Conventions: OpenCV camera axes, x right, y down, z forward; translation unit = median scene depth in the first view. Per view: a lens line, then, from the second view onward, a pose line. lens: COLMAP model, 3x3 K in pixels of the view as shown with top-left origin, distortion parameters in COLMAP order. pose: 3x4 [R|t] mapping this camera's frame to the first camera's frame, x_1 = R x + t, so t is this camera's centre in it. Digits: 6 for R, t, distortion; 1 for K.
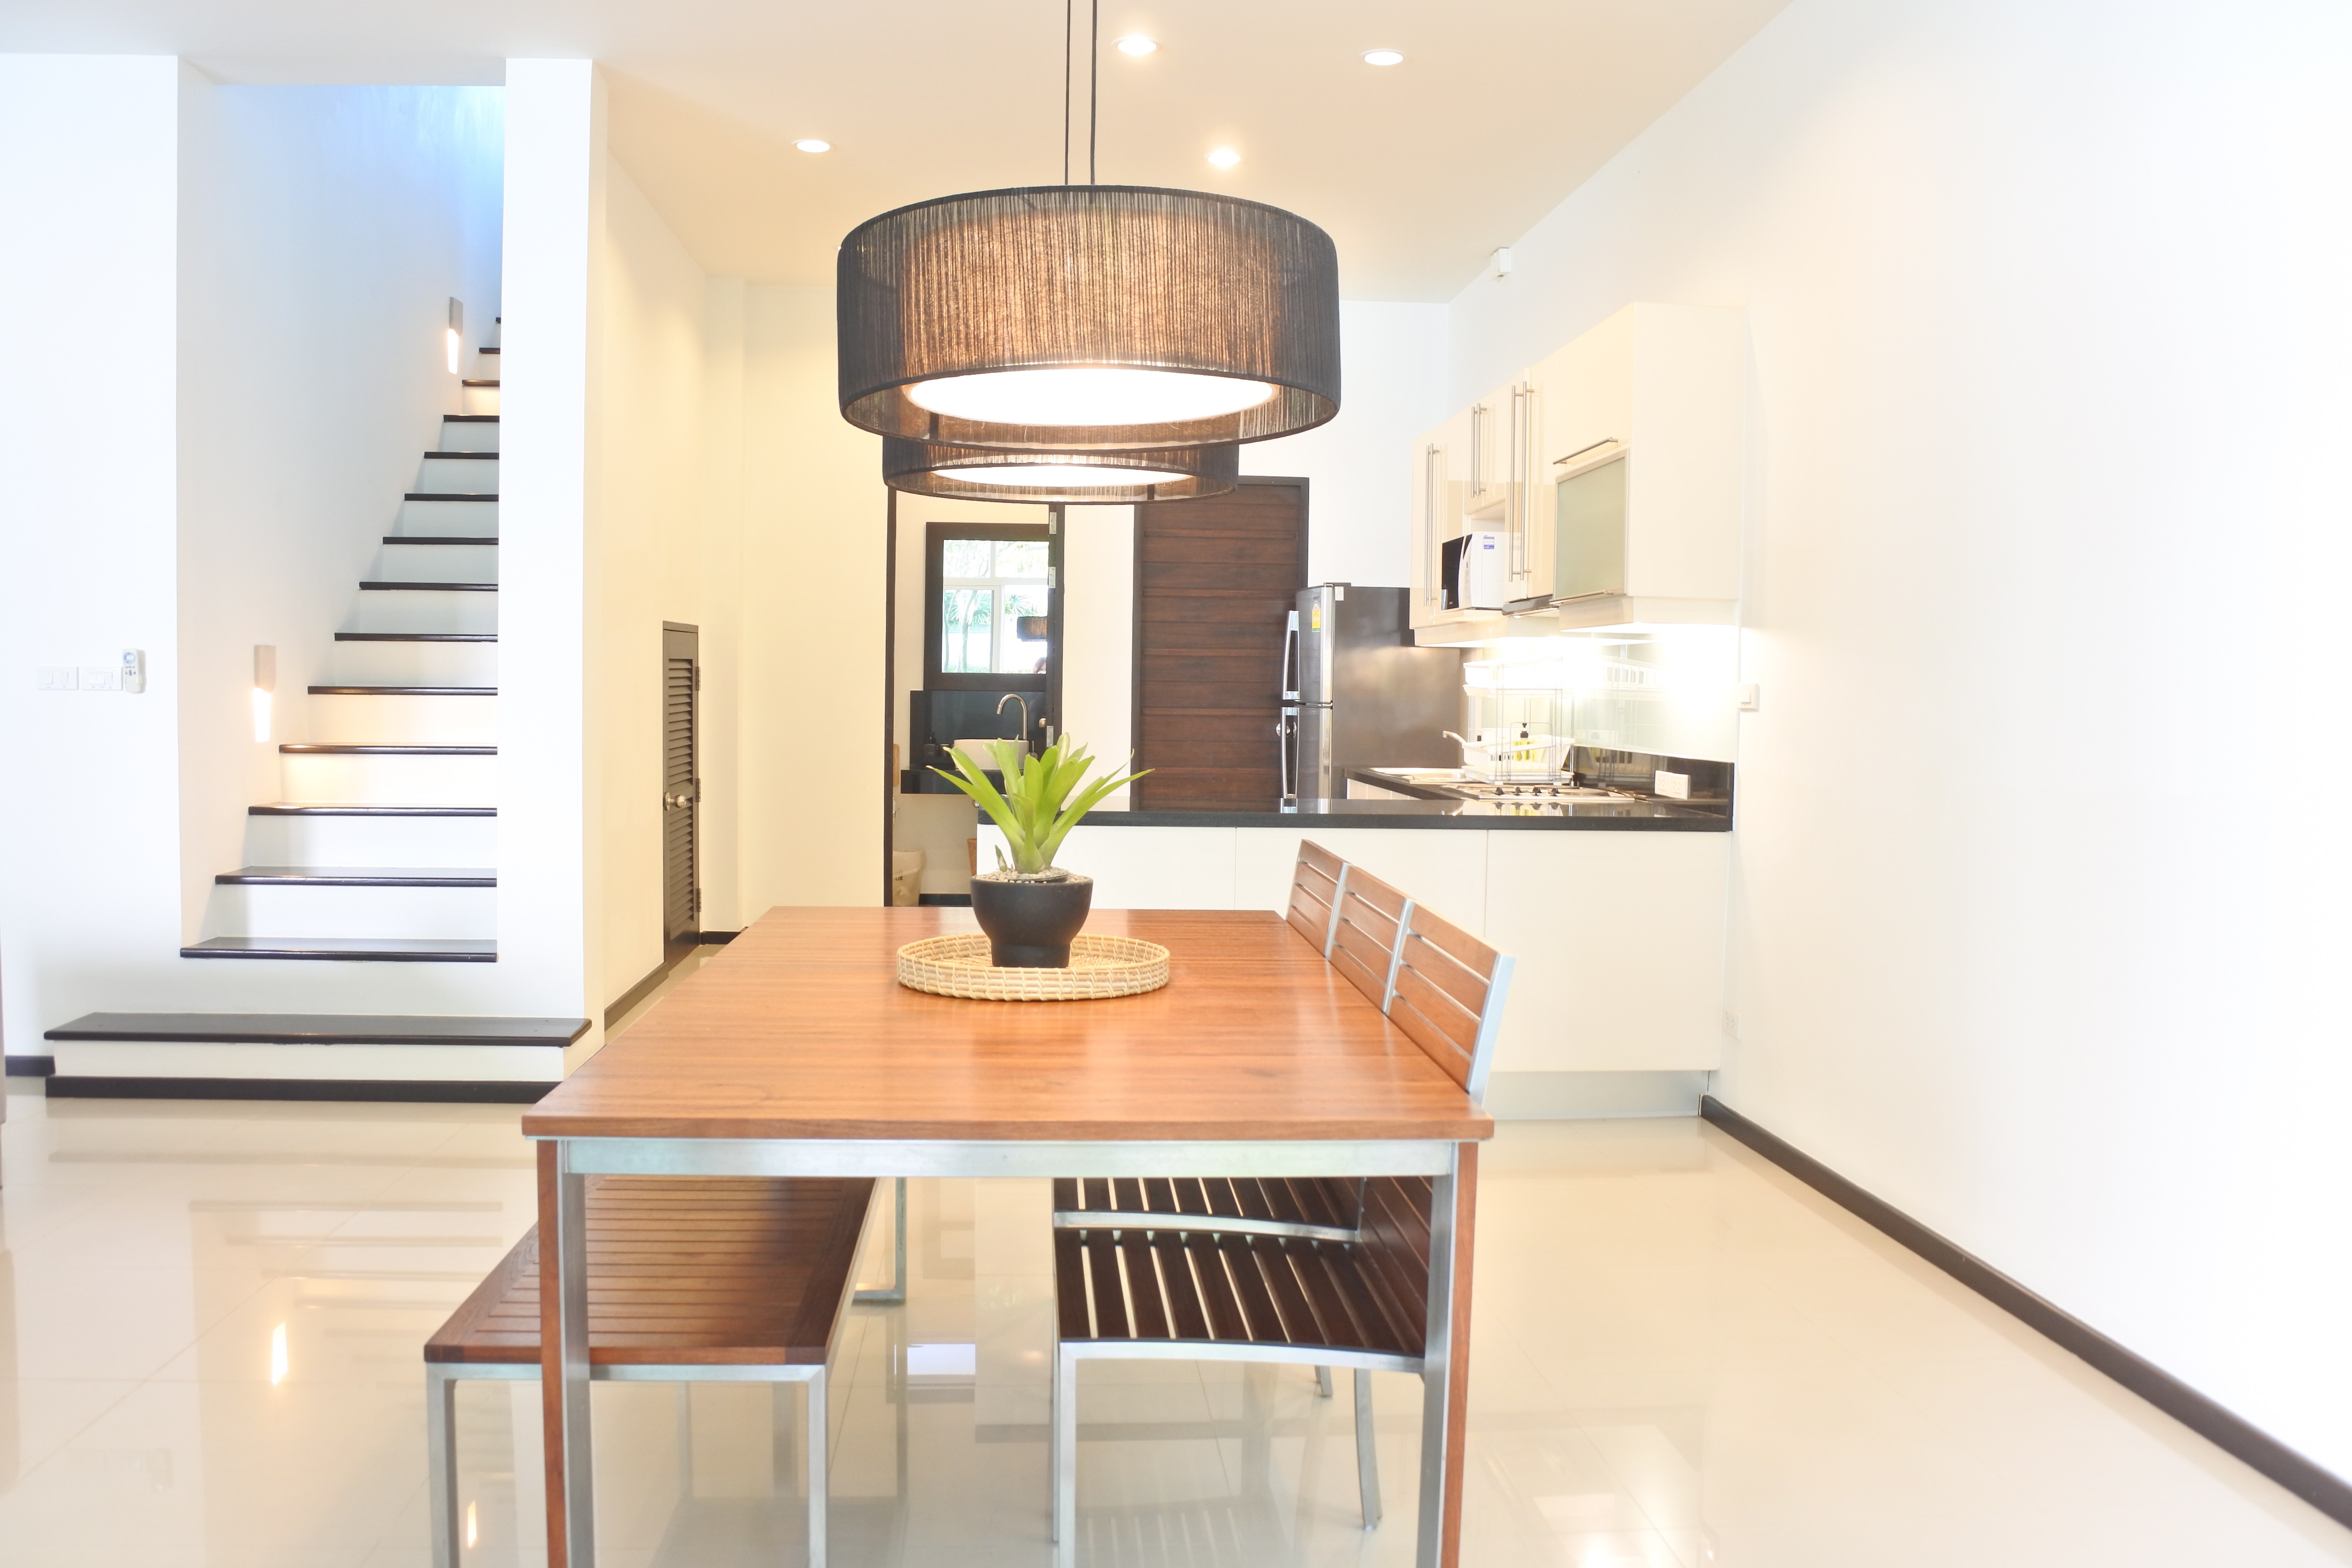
lens RADIAL K [[1804.8, 0, 1176.0], [0, 1804.8, 784.0], [0, 0, 1]] dist [-0.141693, 0.076533]
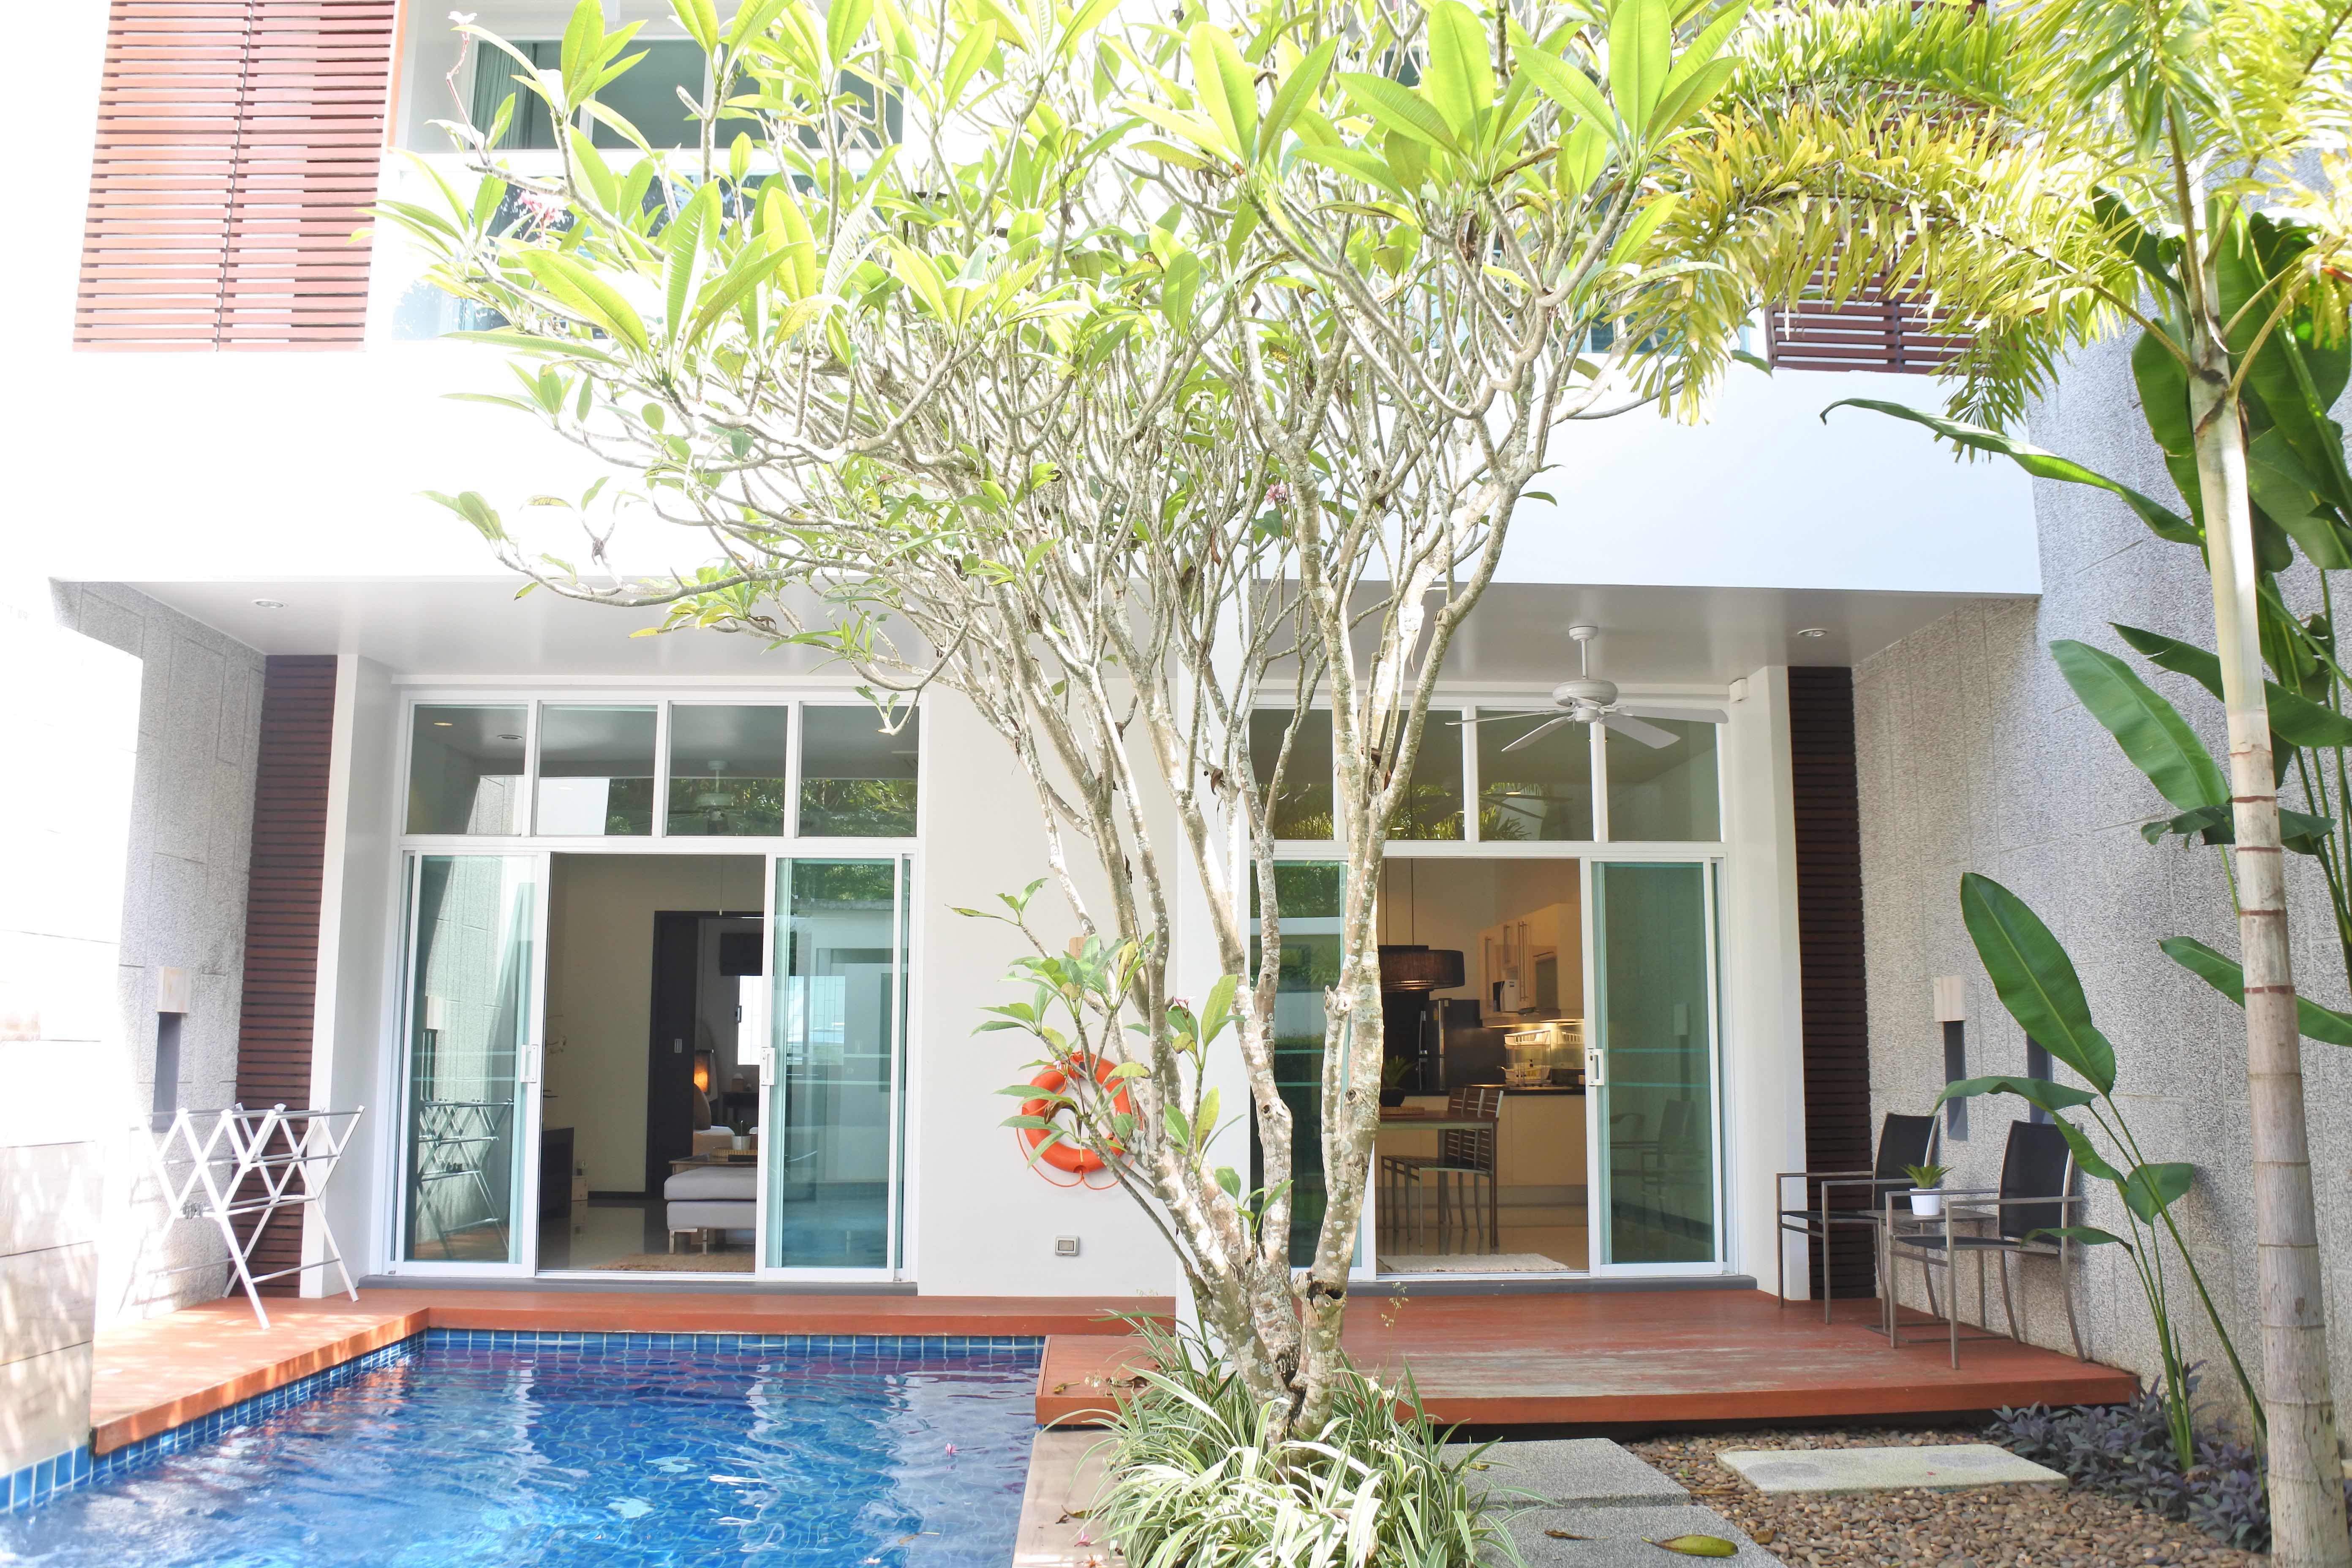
lens RADIAL K [[1804.8, 0, 1176.0], [0, 1804.8, 784.0], [0, 0, 1]] dist [-0.141693, 0.076533]
pose [[0.999225, -0.016589, -0.035703, -0.155031], [0.008838, 0.978263, -0.207181, 0.081289], [0.038364, 0.206705, 0.977651, -1.195627]]
